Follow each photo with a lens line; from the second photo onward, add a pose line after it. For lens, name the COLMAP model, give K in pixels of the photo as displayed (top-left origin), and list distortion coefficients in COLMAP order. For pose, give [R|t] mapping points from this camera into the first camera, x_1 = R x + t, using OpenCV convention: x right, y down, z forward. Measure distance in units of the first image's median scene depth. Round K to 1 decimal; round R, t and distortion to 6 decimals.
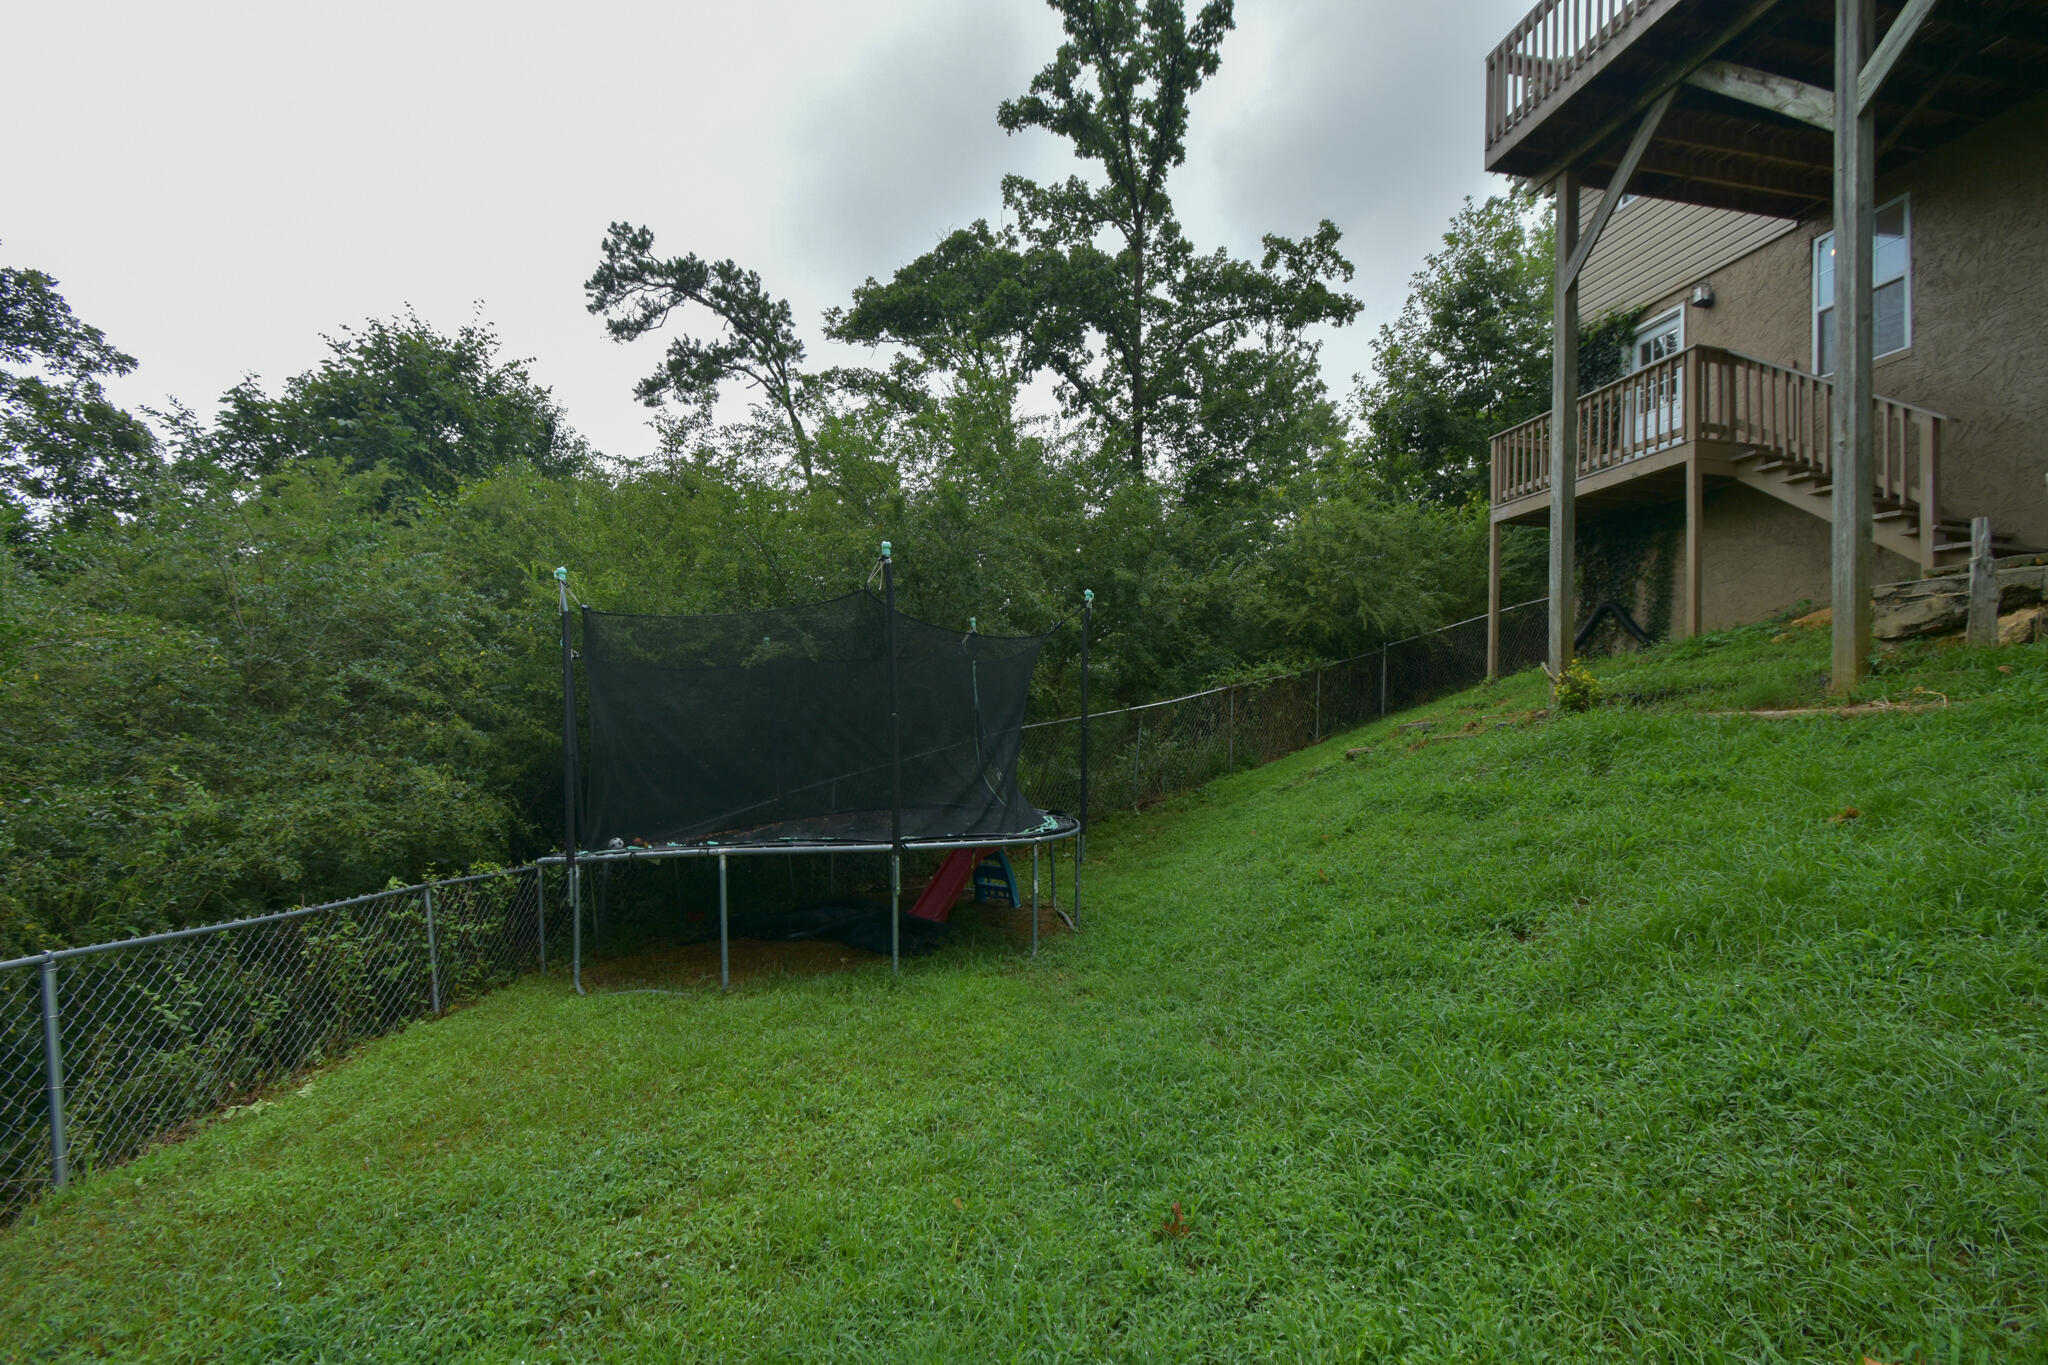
lens RADIAL K [[882.0, 0, 1028.5], [0, 882.0, 705.1], [0, 0, 1]] dist [0.001554, -0.004356]
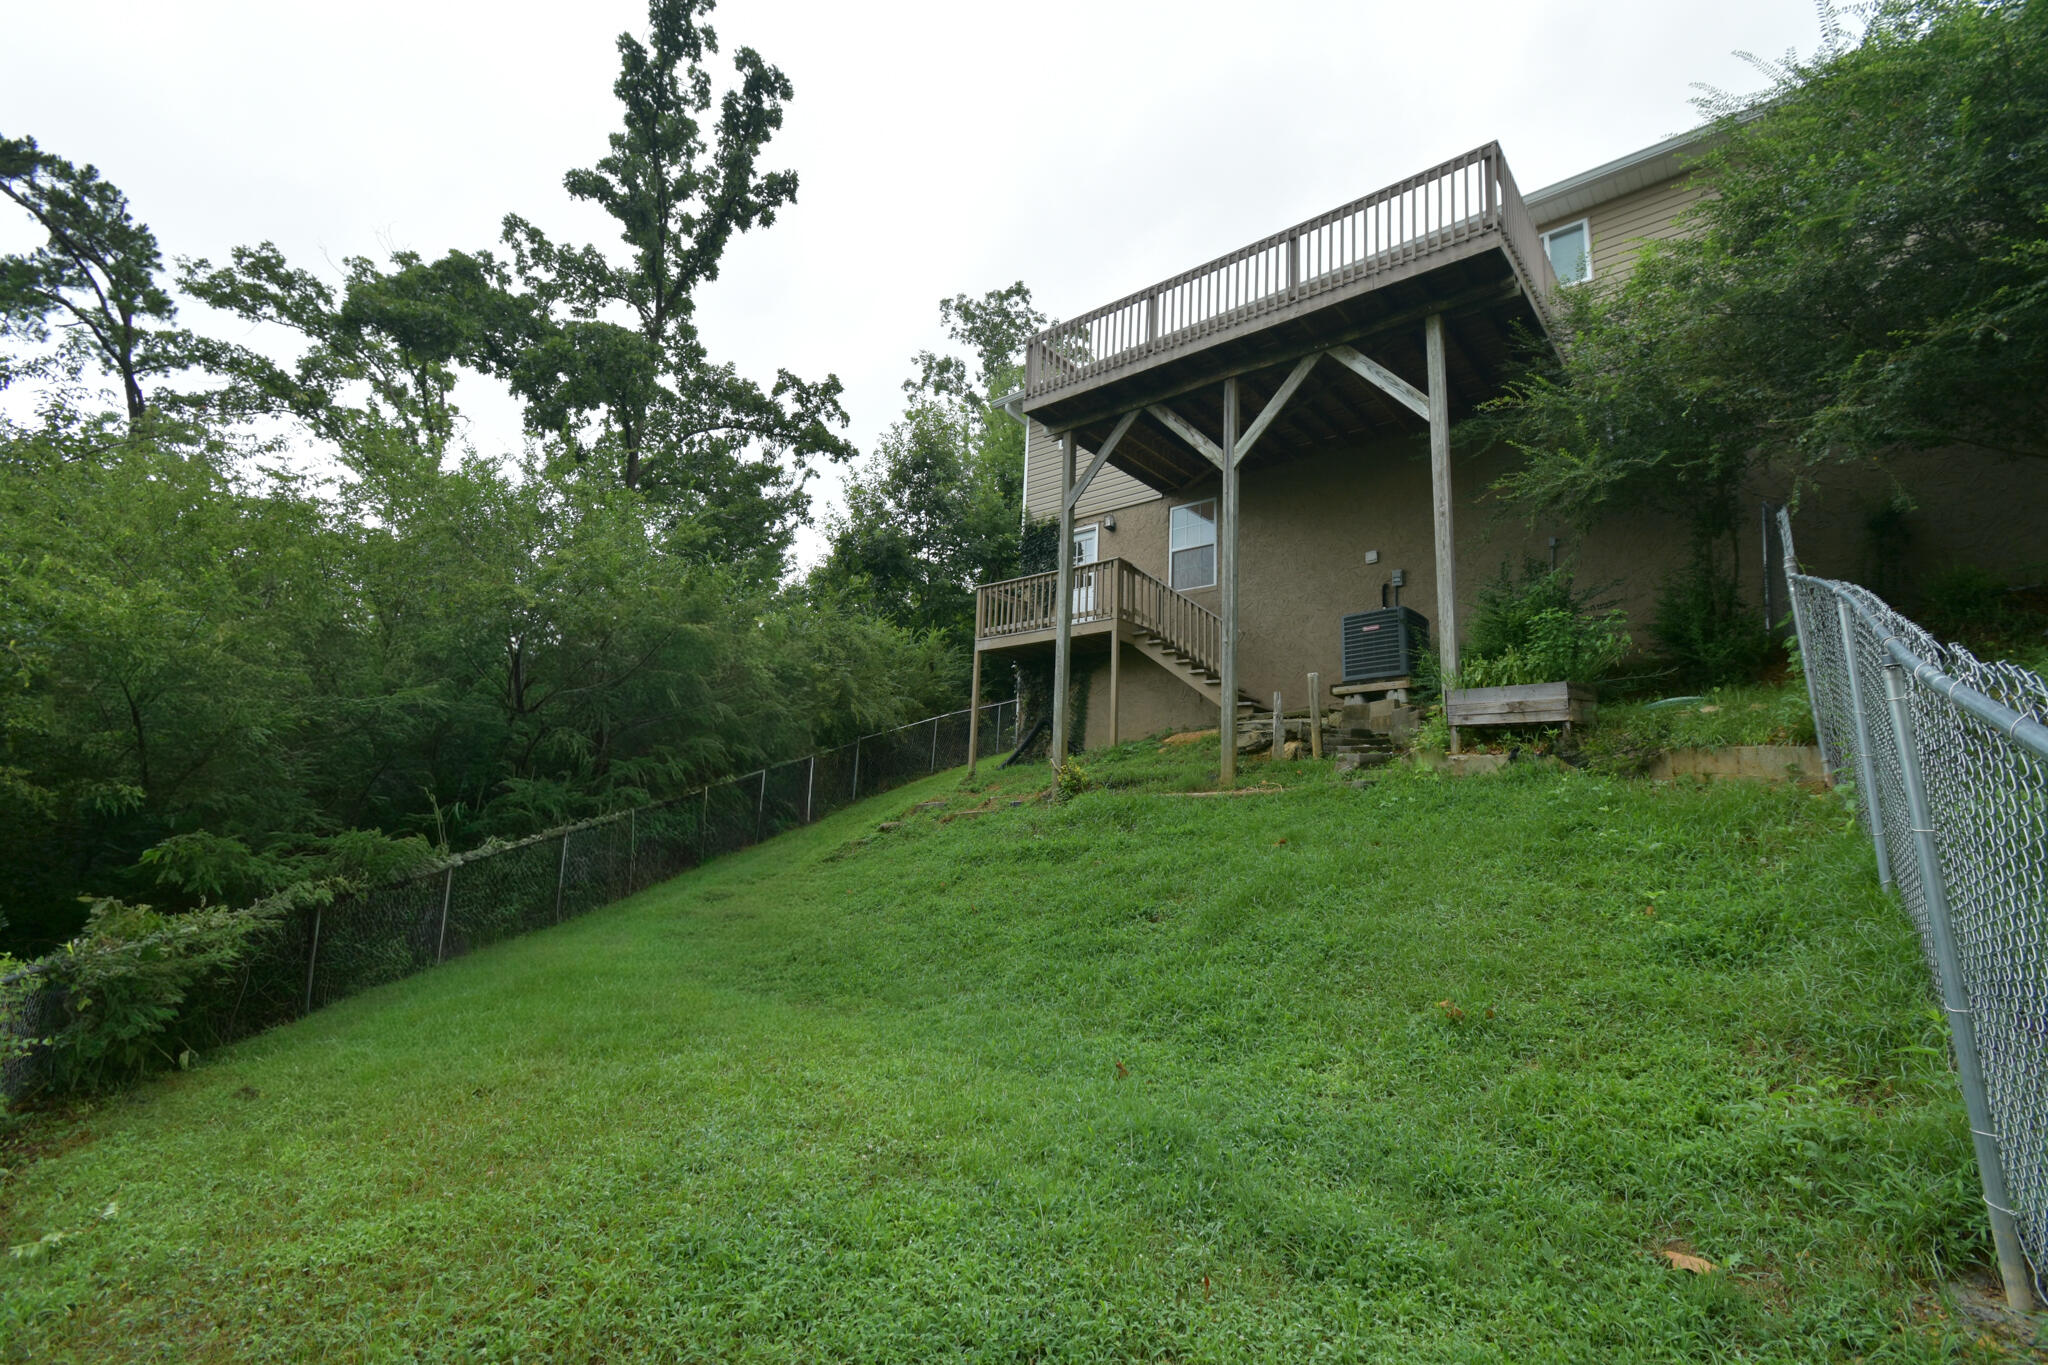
lens RADIAL K [[882.0, 0, 1028.5], [0, 882.0, 705.1], [0, 0, 1]] dist [0.001554, -0.004356]
pose [[0.770761, 0.085315, 0.631387, -0.159799], [-0.020494, 0.993801, -0.109268, 0.010148], [-0.636795, 0.071280, 0.767731, -0.033810]]
